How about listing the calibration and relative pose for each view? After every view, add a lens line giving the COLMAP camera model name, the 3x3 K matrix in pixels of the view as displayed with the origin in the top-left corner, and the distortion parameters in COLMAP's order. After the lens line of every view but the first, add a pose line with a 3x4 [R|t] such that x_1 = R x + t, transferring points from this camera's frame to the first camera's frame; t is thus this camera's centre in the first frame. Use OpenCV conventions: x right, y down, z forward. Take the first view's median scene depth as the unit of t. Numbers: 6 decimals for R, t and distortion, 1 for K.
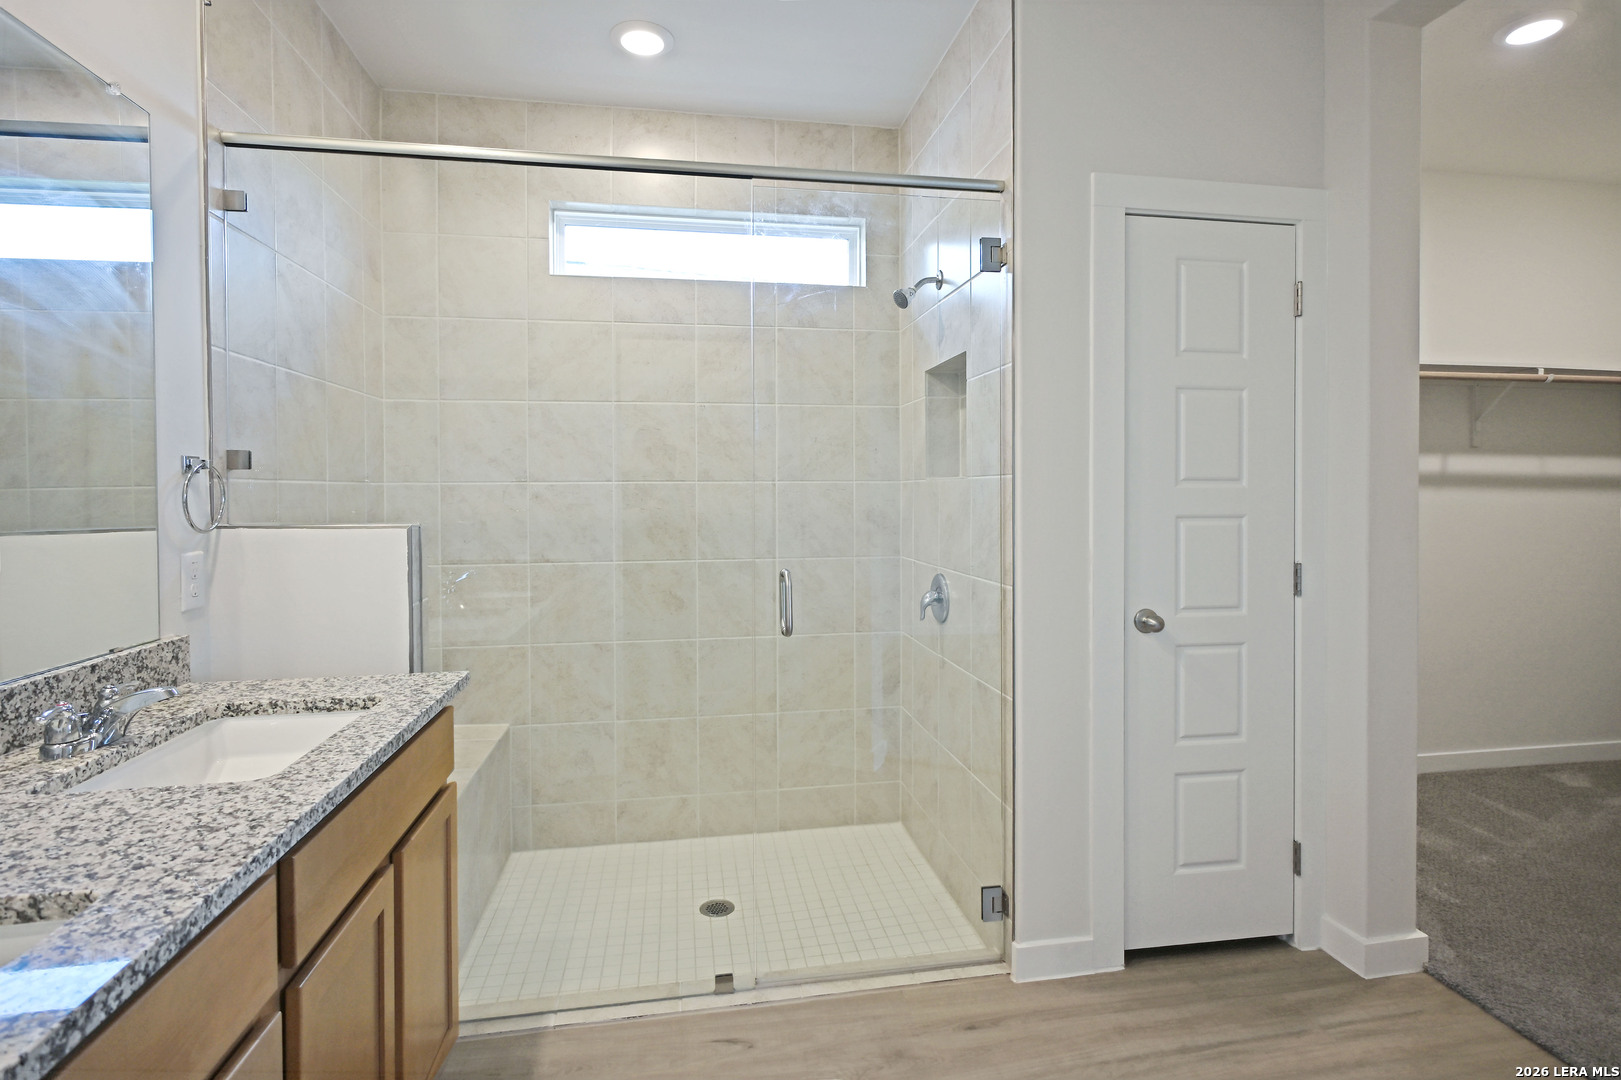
lens RADIAL K [[787.0, 0, 808.5], [0, 787.0, 503.8], [0, 0, 1]] dist [-0.001696, 0.000269]
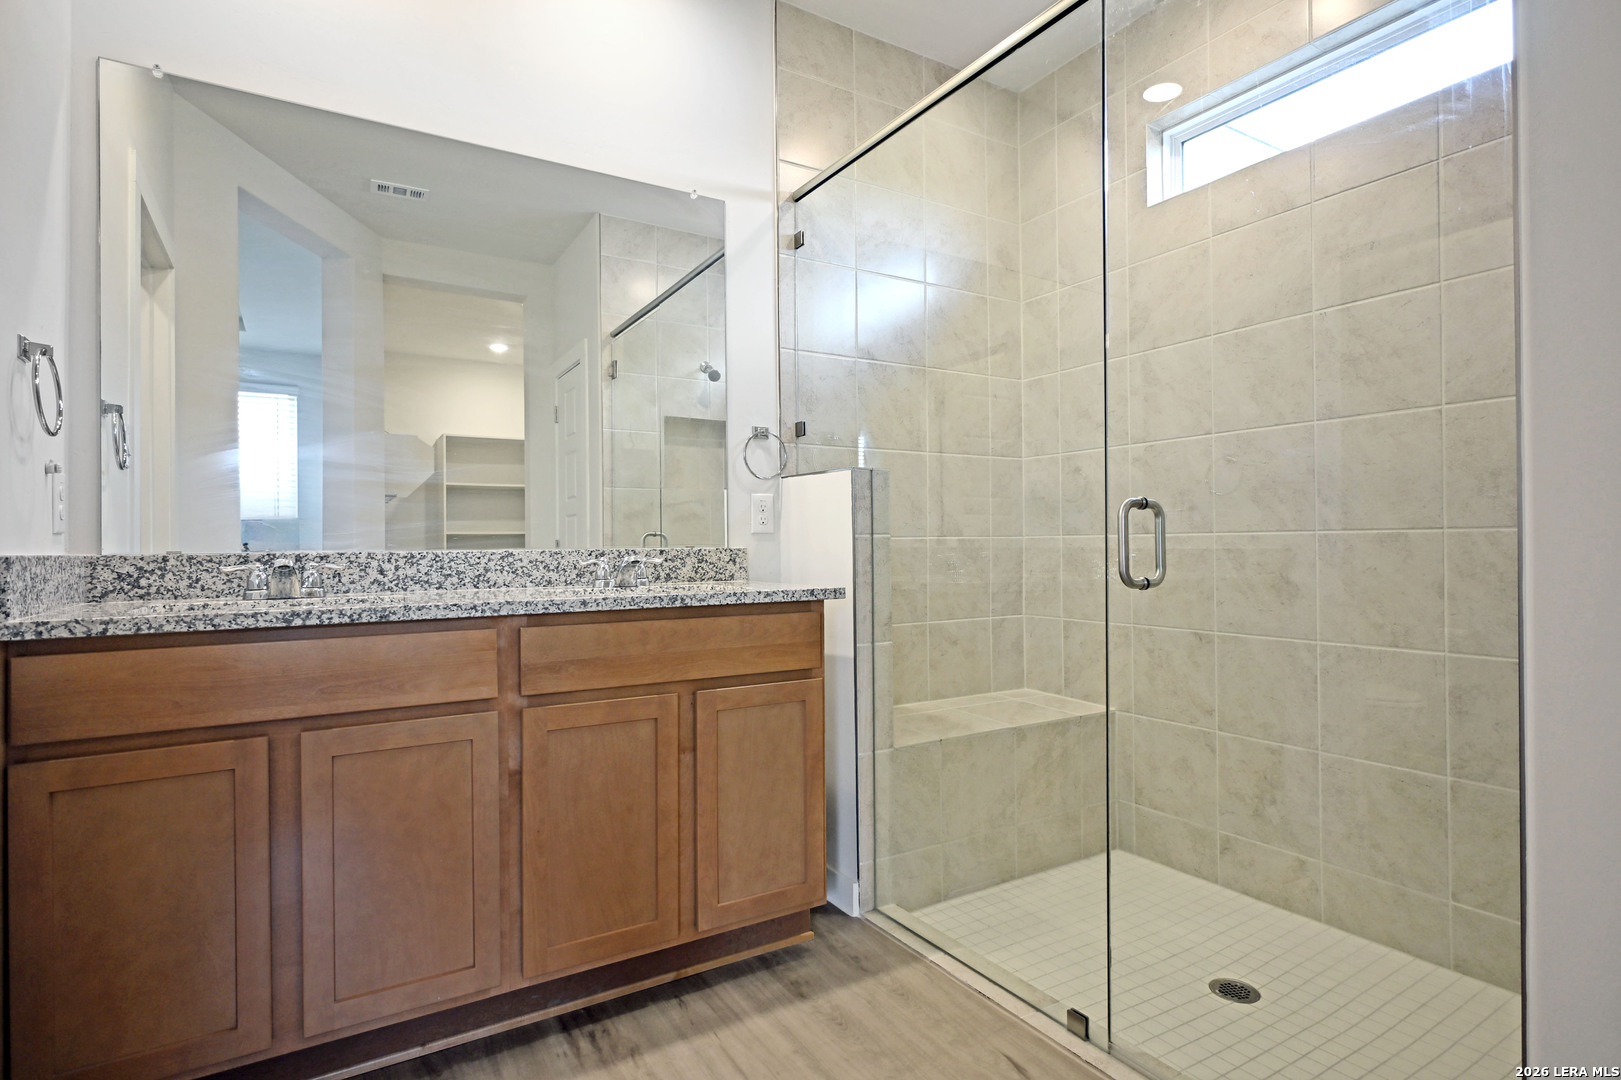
lens RADIAL K [[835.3, 0, 810.5], [0, 835.3, 540.0], [0, 0, 1]] dist [-0.017374, 0.000402]
pose [[0.379855, 0.003426, -0.925040, 0.391828], [-0.009419, 0.999956, -0.000165, 0.086578], [0.924998, 0.008775, 0.379870, 0.297949]]
